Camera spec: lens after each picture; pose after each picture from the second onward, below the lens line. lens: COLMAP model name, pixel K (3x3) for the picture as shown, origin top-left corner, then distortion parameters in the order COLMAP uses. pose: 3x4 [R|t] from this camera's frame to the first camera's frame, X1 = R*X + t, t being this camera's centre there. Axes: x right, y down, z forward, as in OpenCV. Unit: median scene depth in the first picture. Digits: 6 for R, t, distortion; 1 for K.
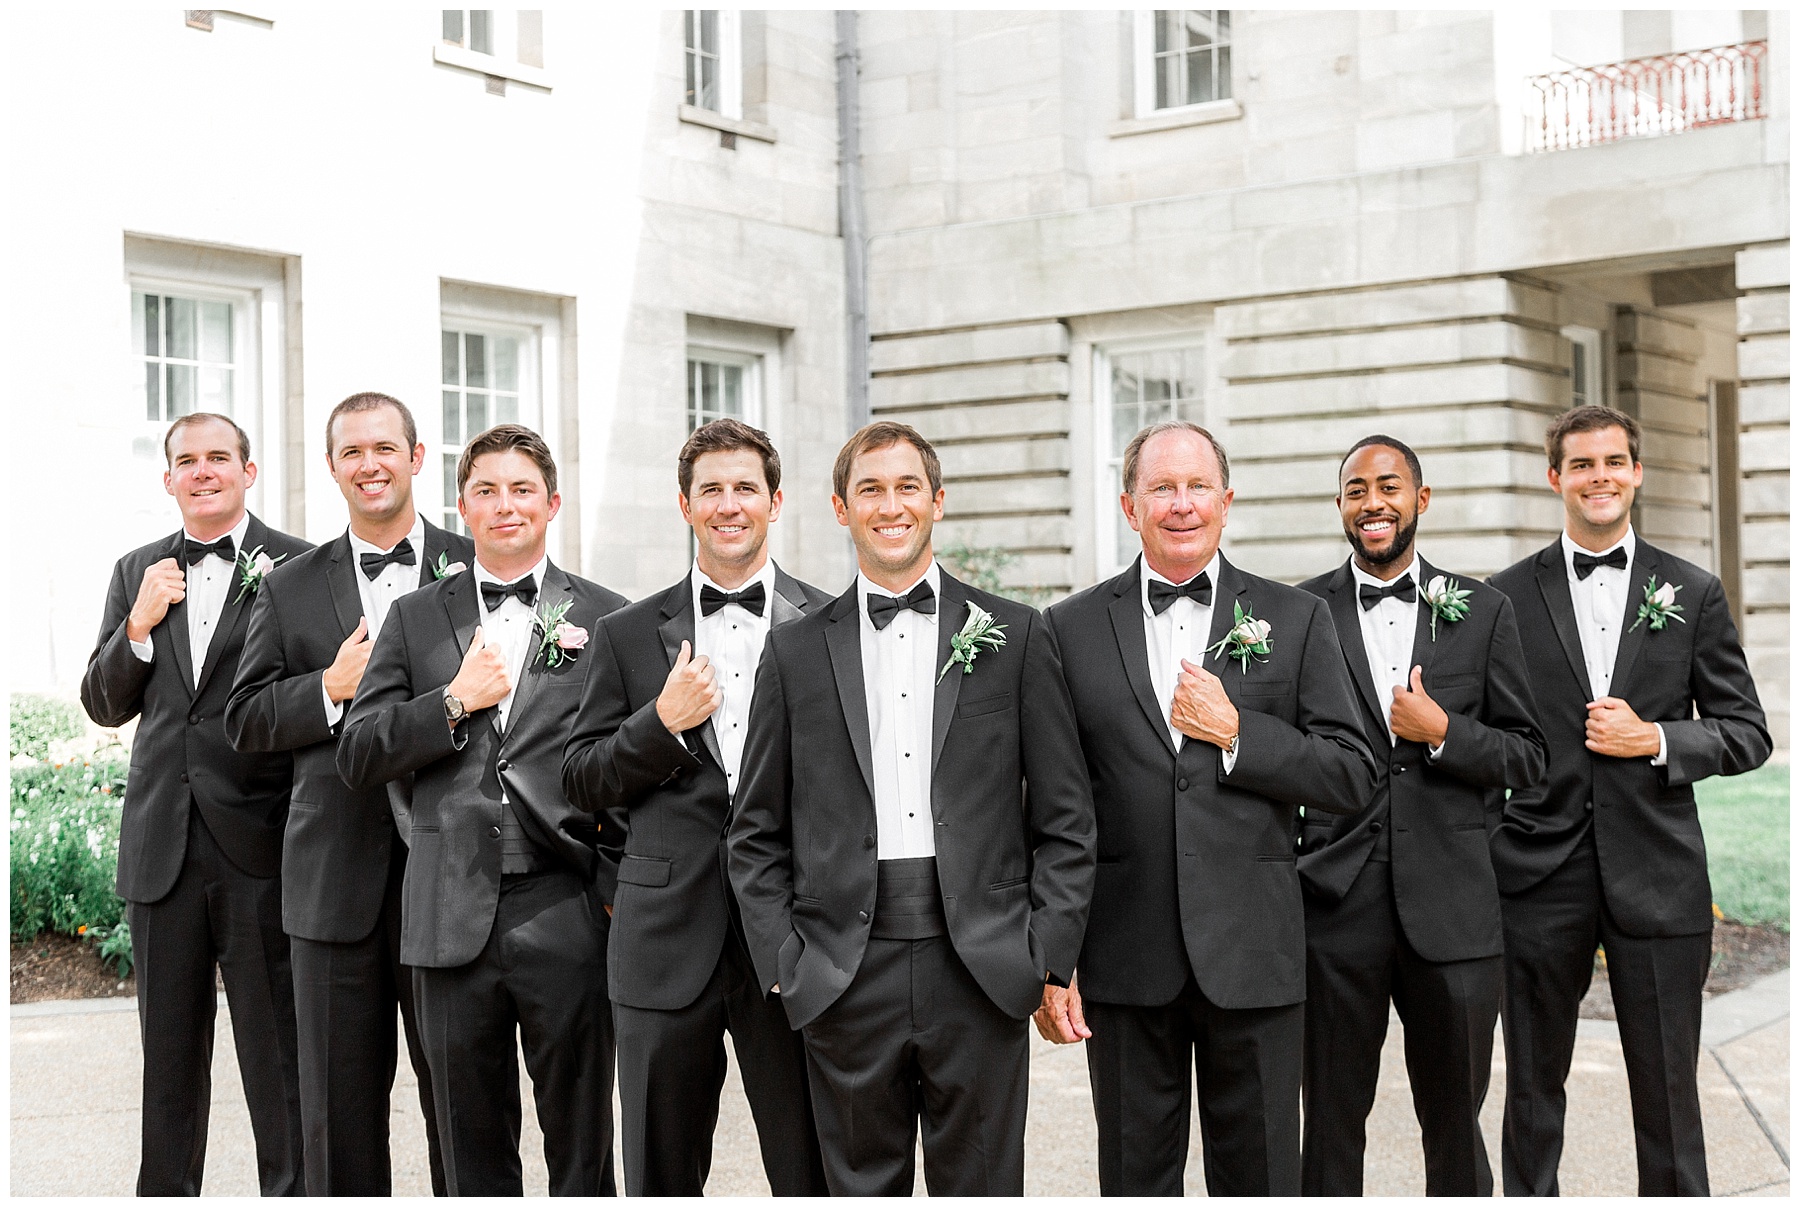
lens RADIAL K [[2642.1, 0, 908.8], [0, 2642.1, 575.2], [0, 0, 1]] dist [0.046821, -0.012877]
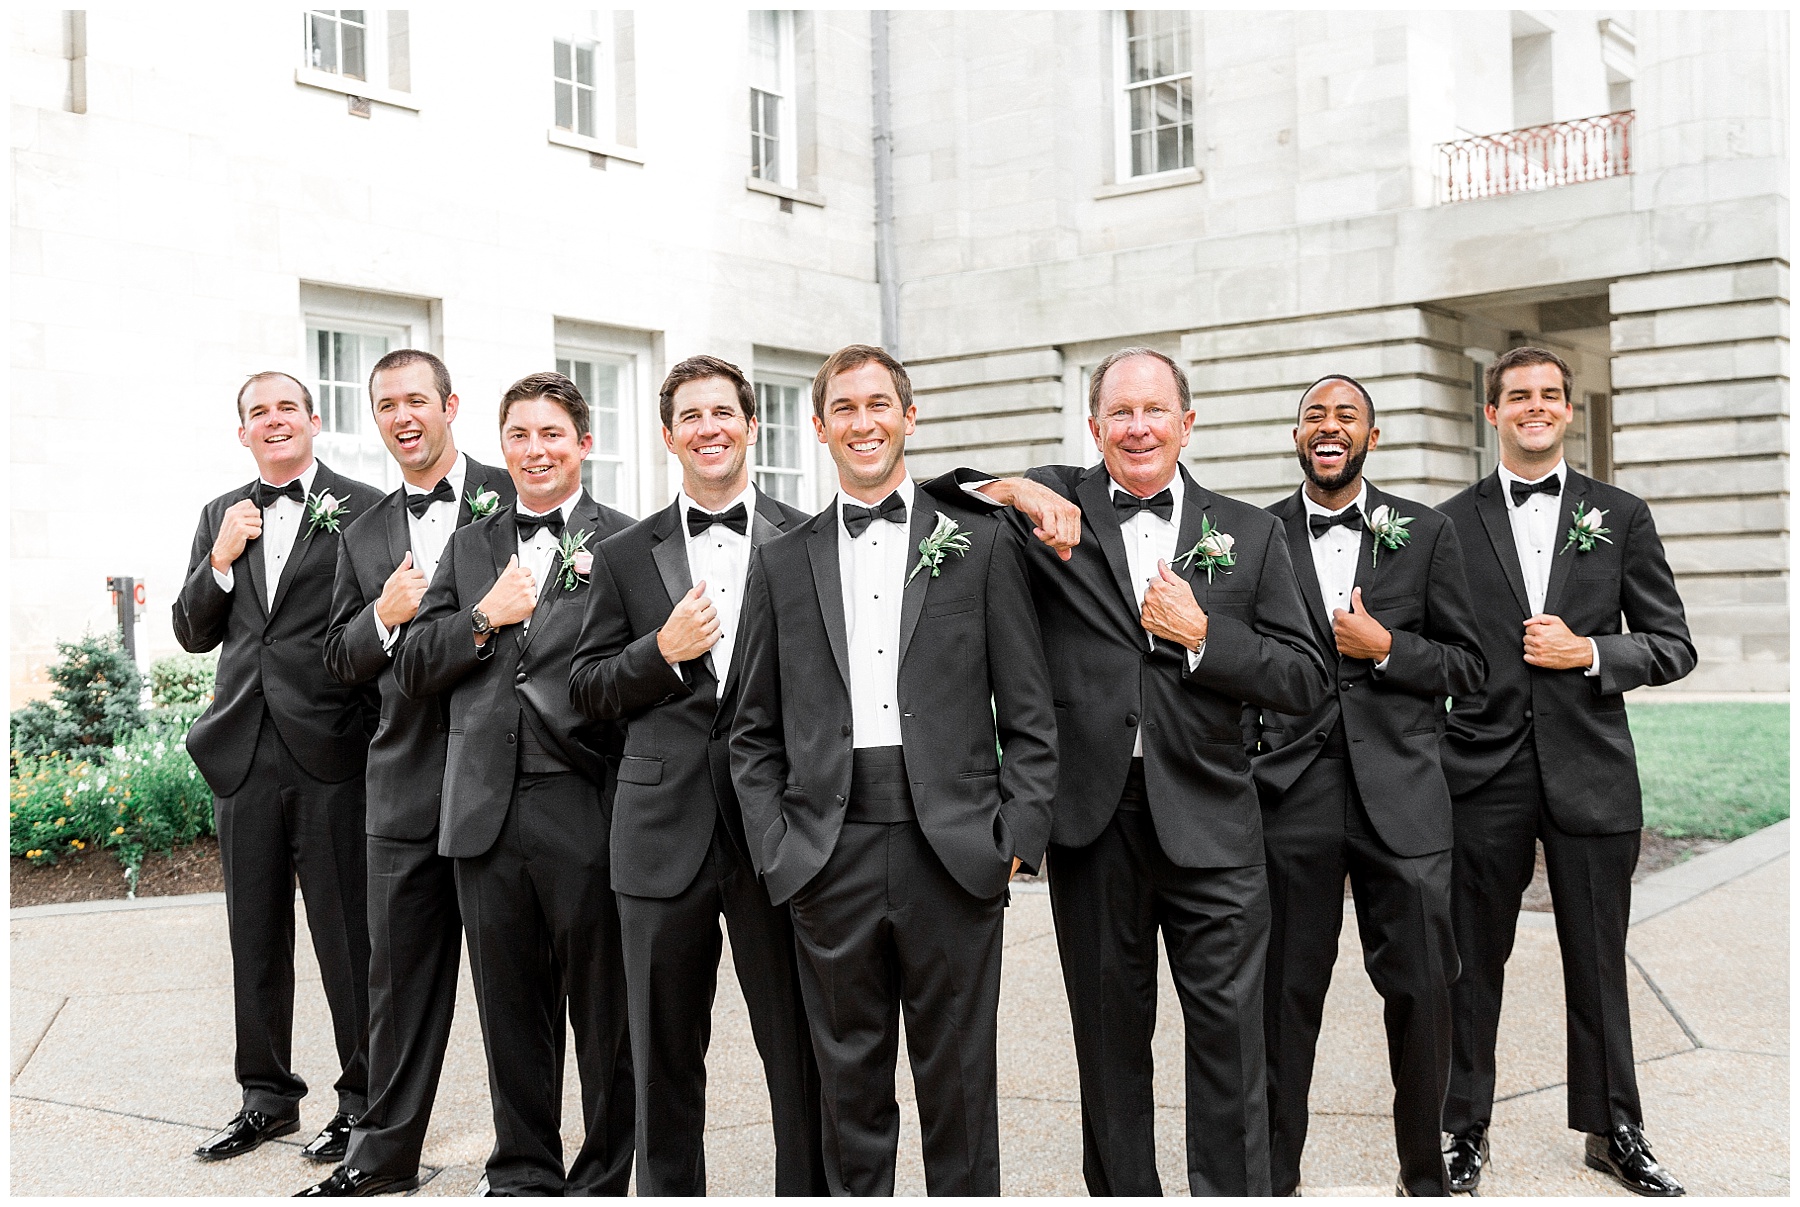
lens RADIAL K [[2080.1, 0, 860.3], [0, 2080.1, 590.7], [0, 0, 1]] dist [0.015622, -0.004765]
pose [[0.999241, -0.005524, -0.038551, 0.003400], [0.006014, 0.999902, 0.012617, 0.004831], [0.038477, -0.012839, 0.999177, 0.026200]]
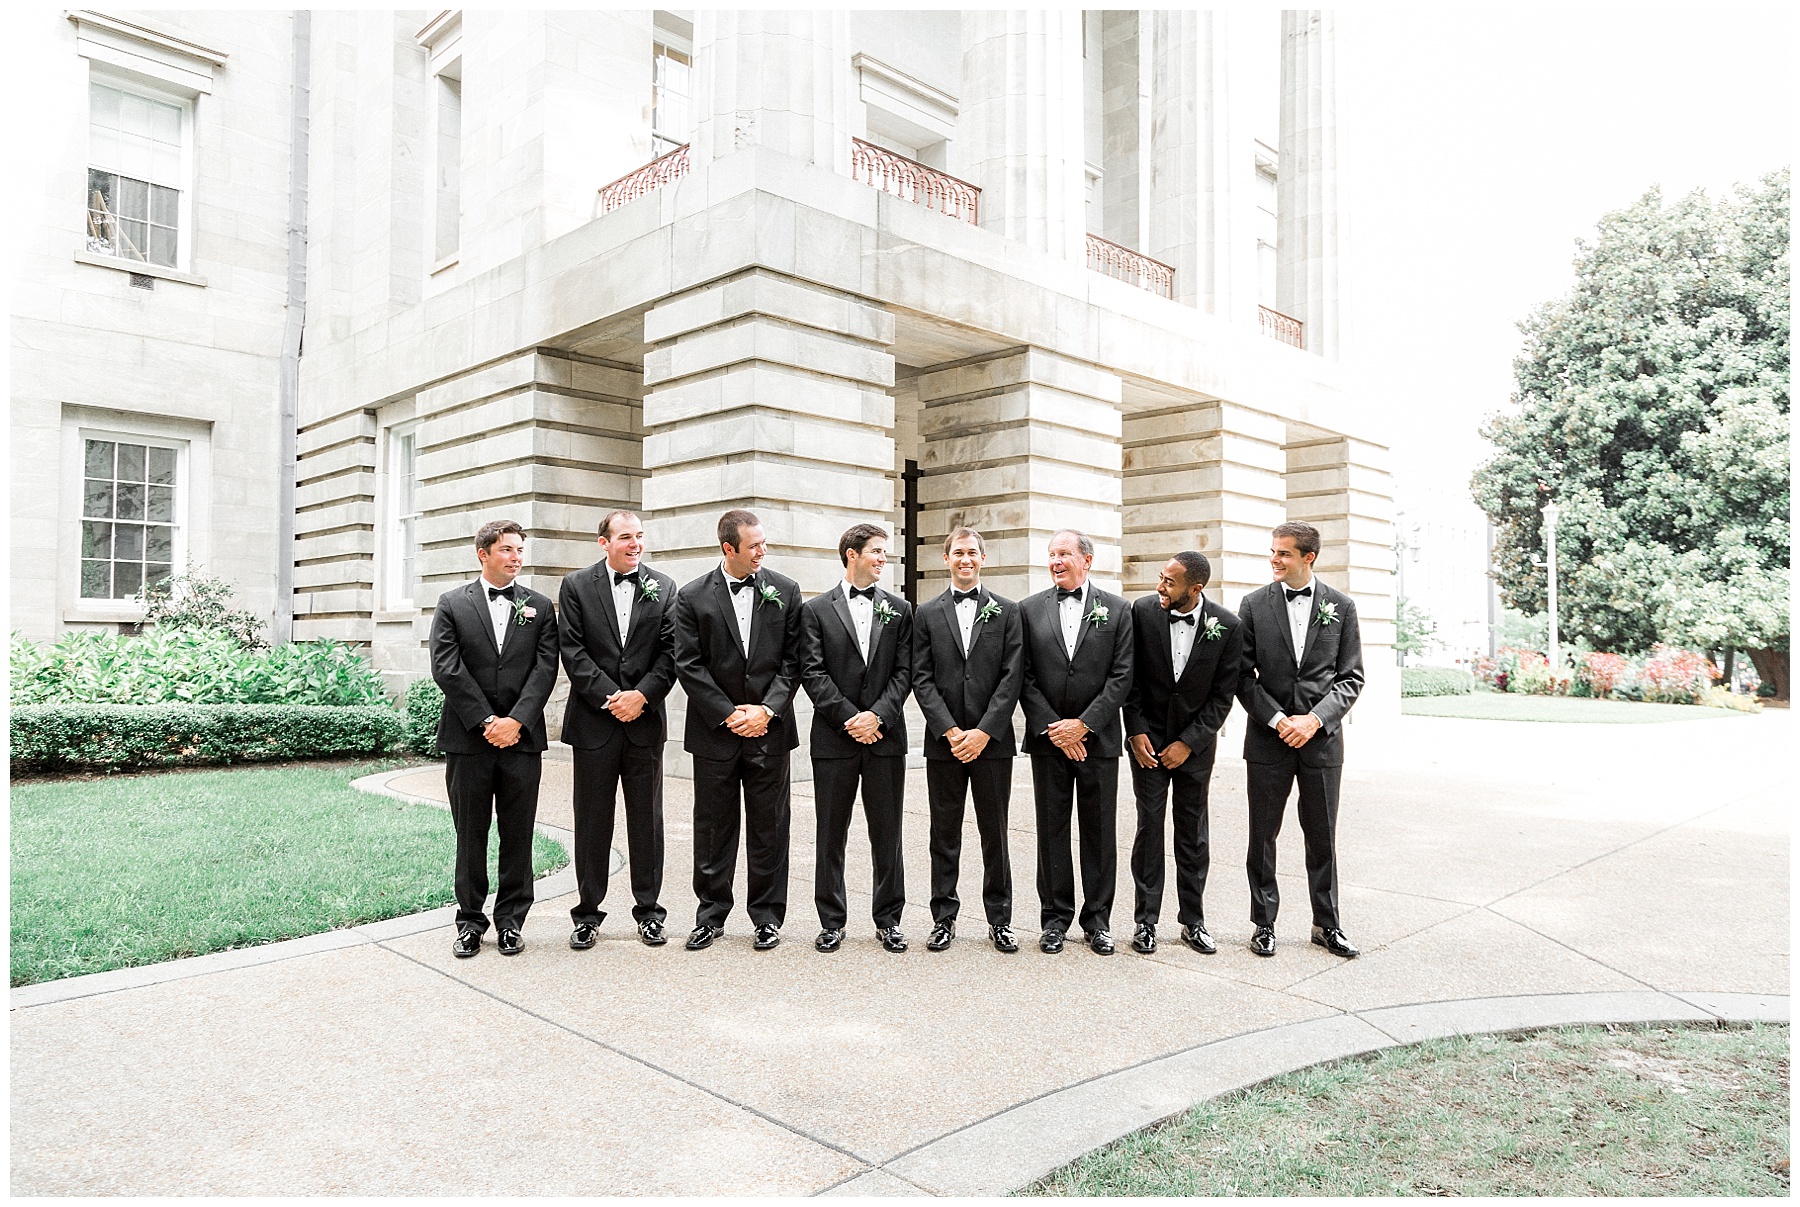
lens RADIAL K [[1209.1, 0, 918.3], [0, 1209.1, 604.0], [0, 0, 1]] dist [0.003698, -0.000071]
pose [[0.986804, 0.015298, -0.161192, 0.478493], [-0.016978, 0.999815, -0.009053, 0.000603], [0.161024, 0.011671, 0.986881, 0.504237]]
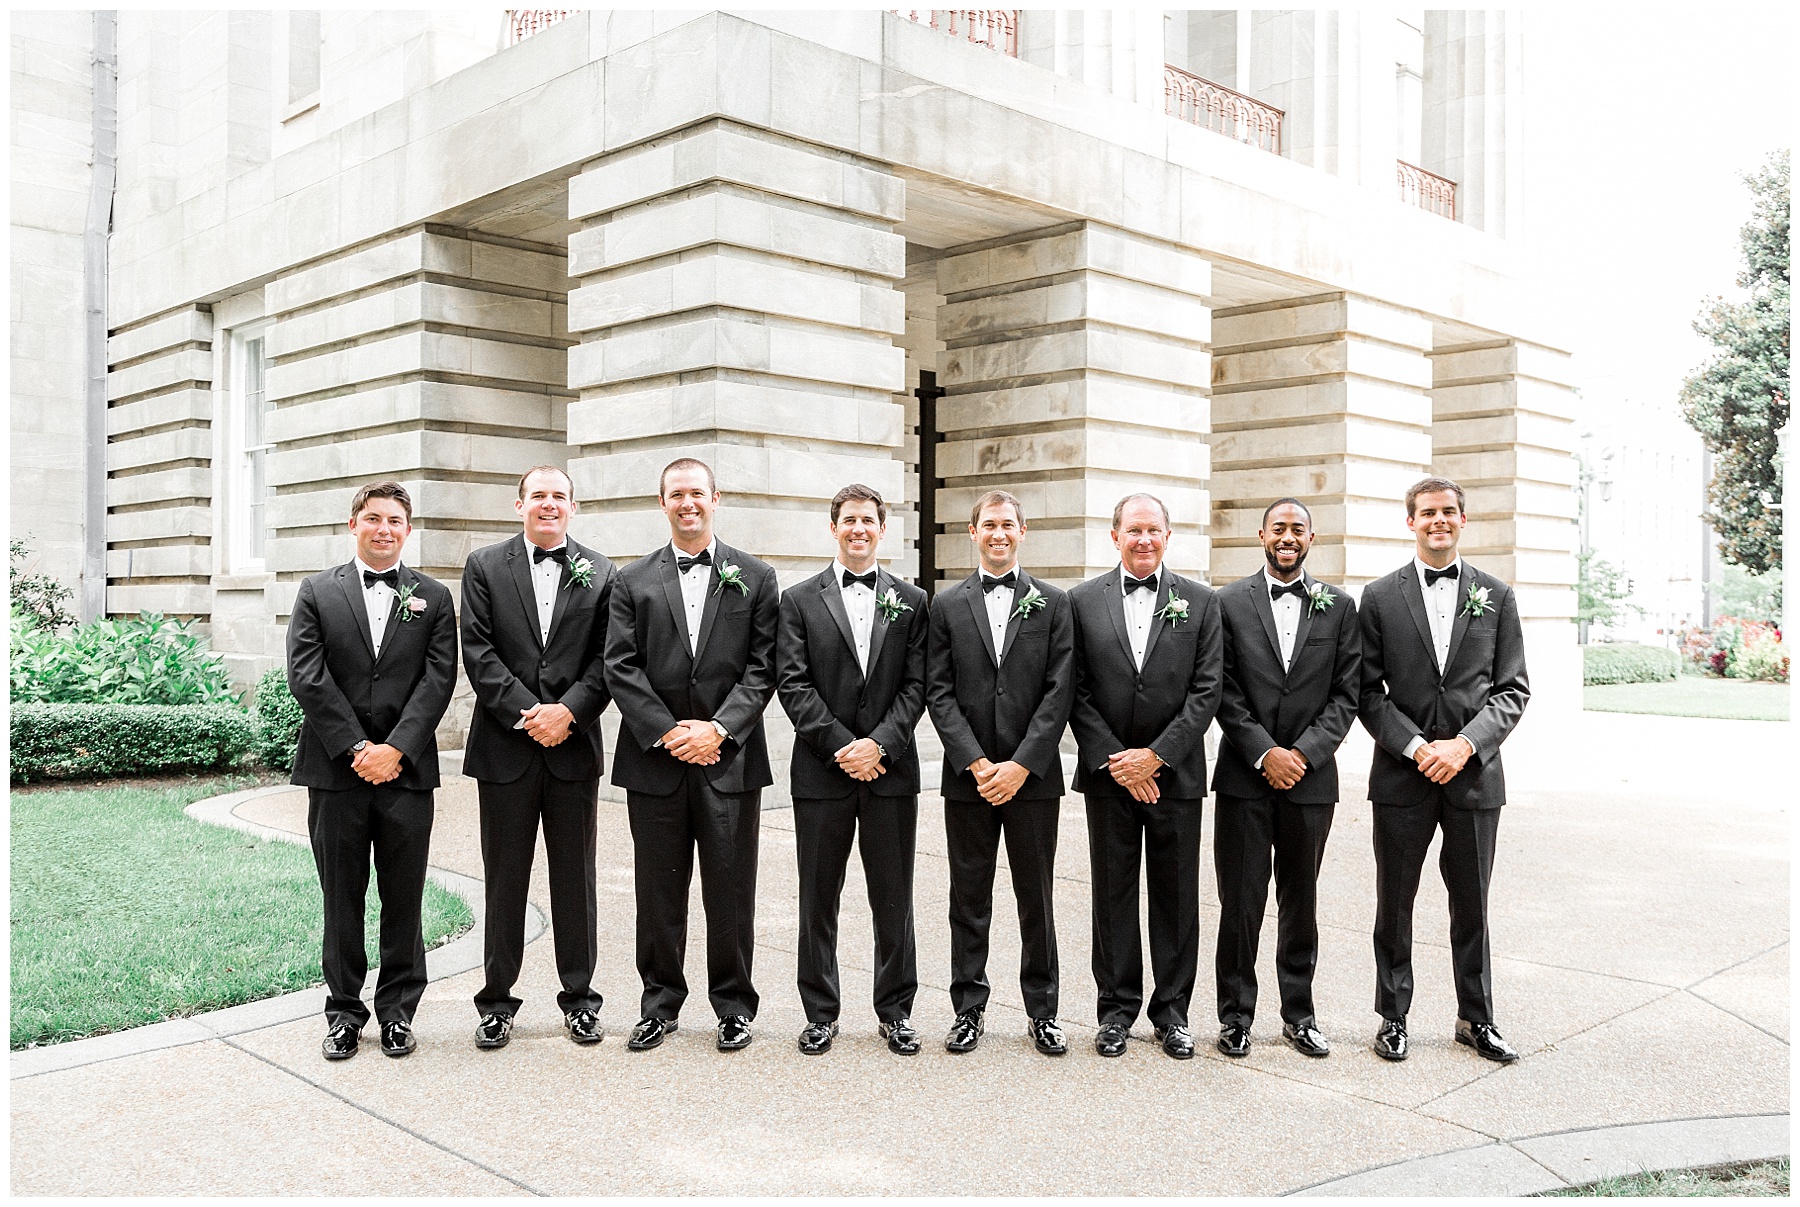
lens RADIAL K [[1618.6, 0, 924.7], [0, 1618.6, 611.3], [0, 0, 1]] dist [-0.008519, 0.001518]
pose [[0.985420, 0.021748, -0.168746, 0.478862], [-0.017393, 0.999478, 0.027242, -0.004571], [0.169250, -0.023910, 0.985283, 0.503950]]
